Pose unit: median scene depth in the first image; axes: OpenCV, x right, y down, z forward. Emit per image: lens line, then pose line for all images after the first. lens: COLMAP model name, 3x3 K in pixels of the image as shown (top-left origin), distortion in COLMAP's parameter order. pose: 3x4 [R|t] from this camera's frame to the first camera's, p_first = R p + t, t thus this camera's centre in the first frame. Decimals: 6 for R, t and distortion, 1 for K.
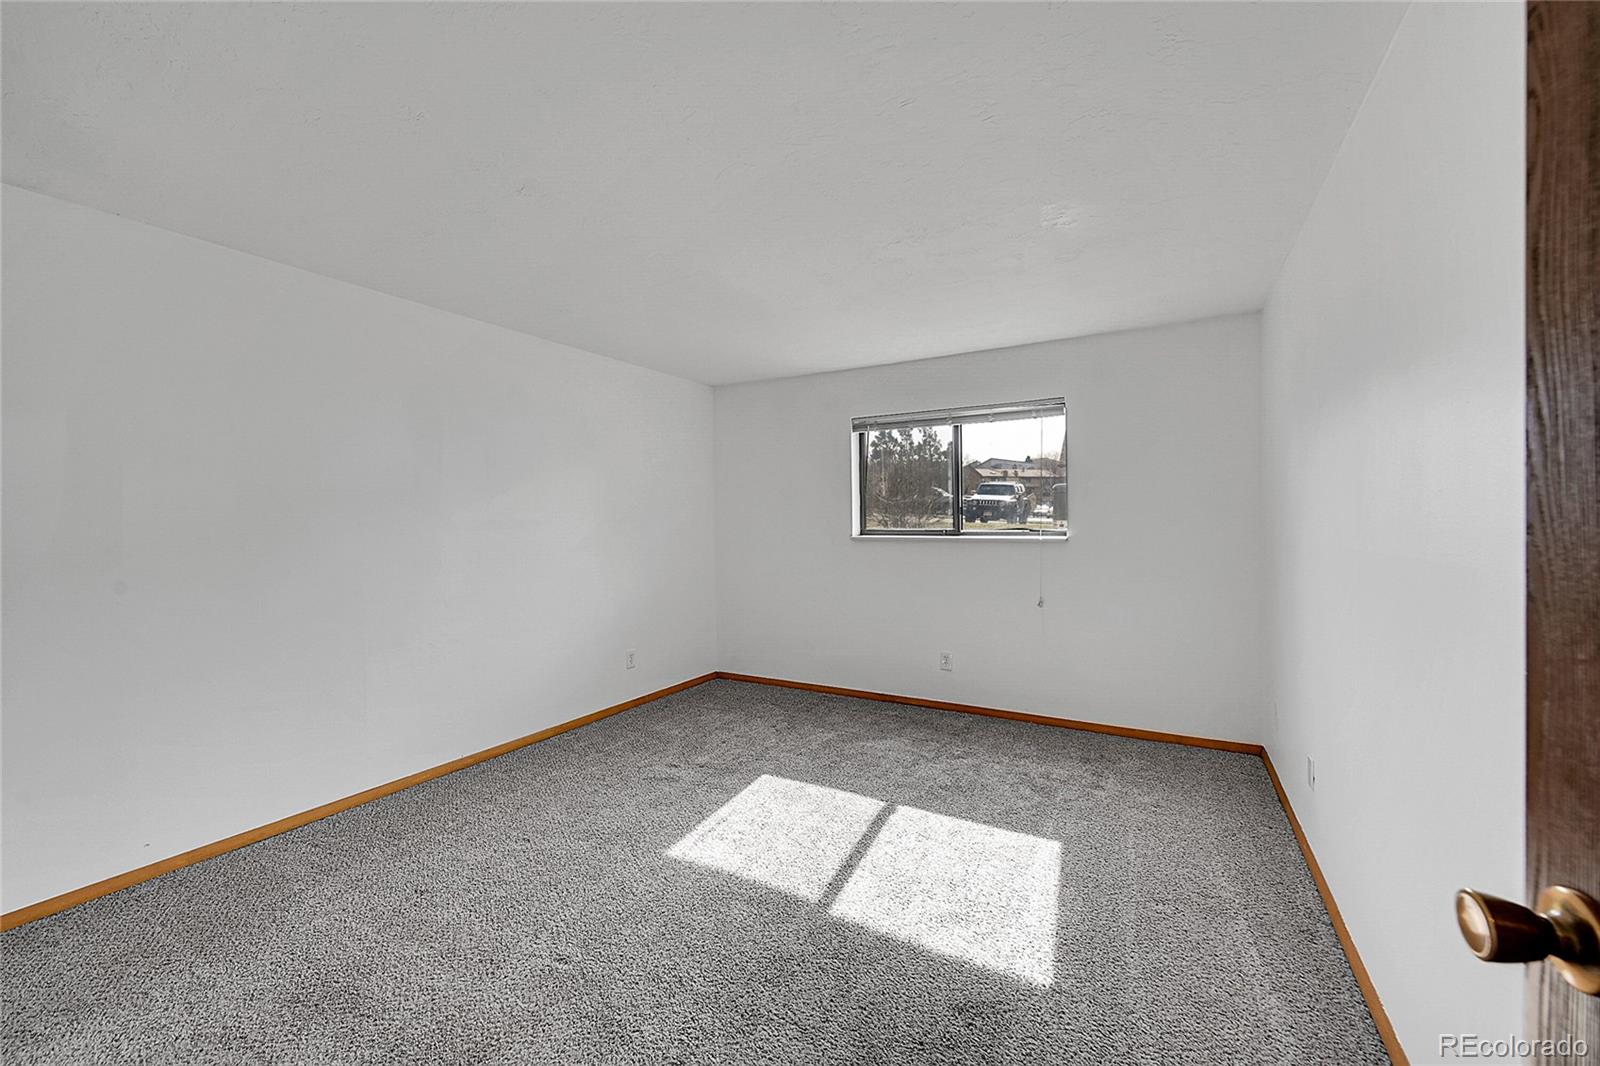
lens RADIAL K [[630.4, 0, 799.2], [0, 630.4, 526.5], [0, 0, 1]] dist [-0.000732, 0.000094]
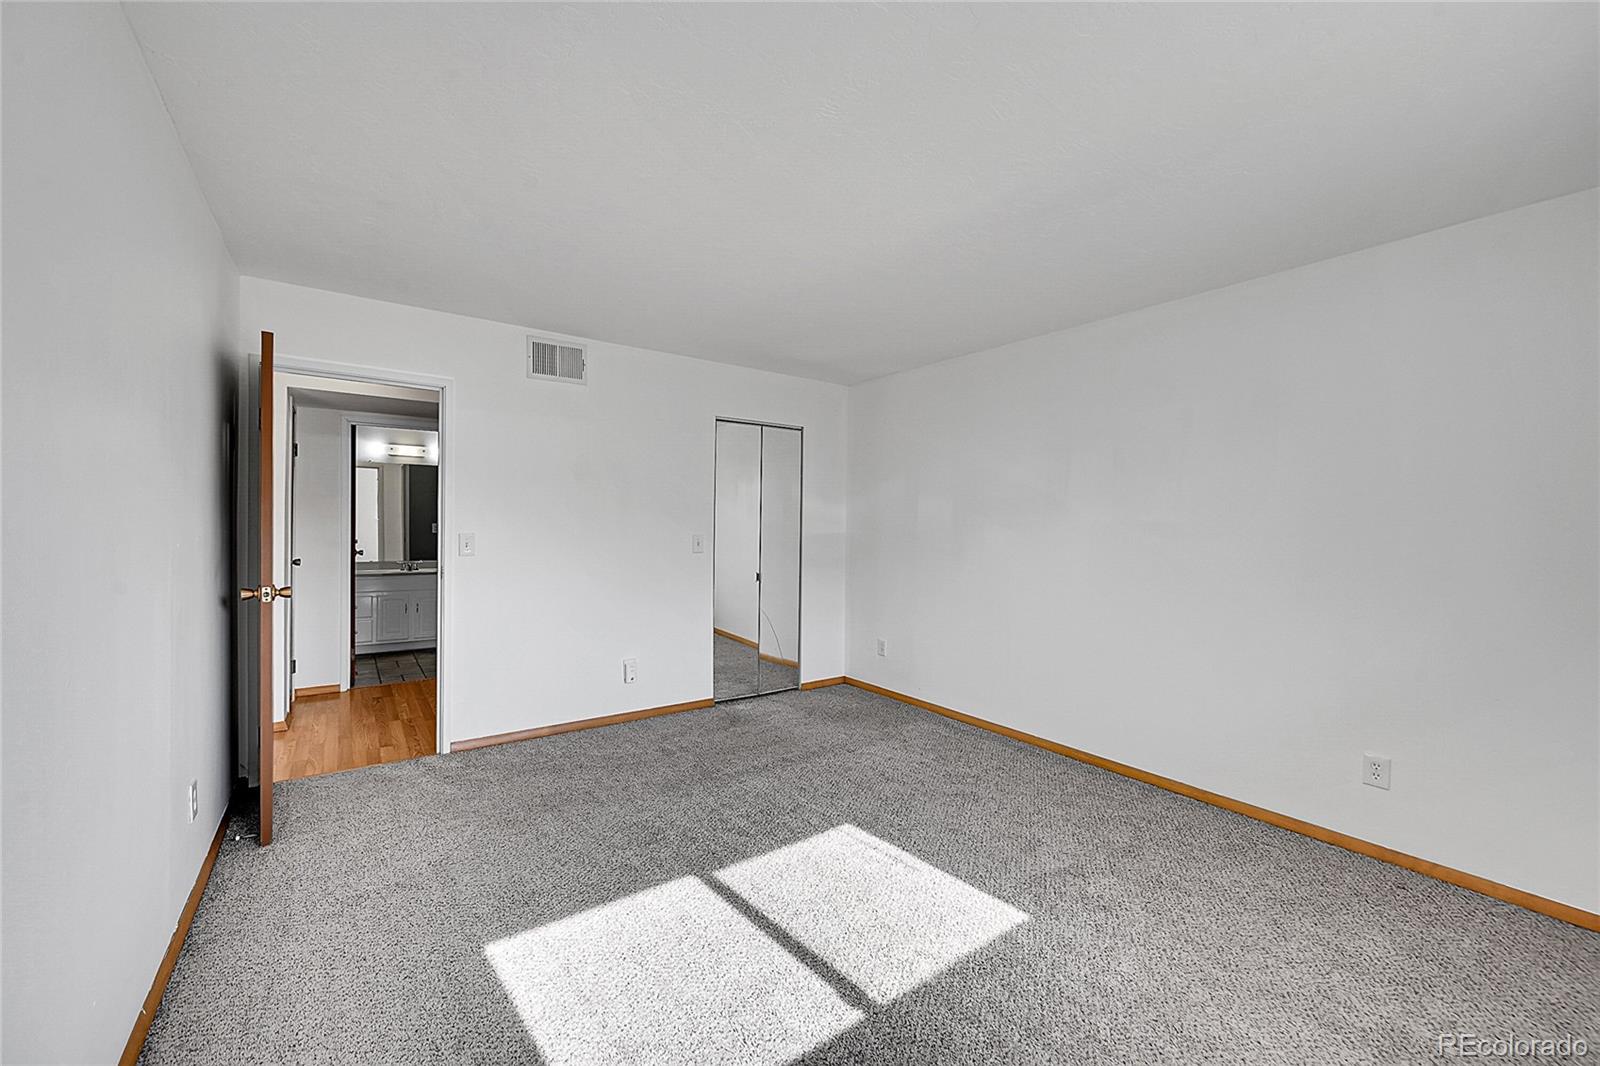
lens RADIAL K [[630.4, 0, 799.2], [0, 630.4, 526.5], [0, 0, 1]] dist [-0.000732, 0.000094]
pose [[-0.428686, 0.003758, -0.903446, 0.719271], [-0.002649, 0.999982, 0.005417, -0.010879], [0.903450, 0.004716, -0.428668, 1.218184]]
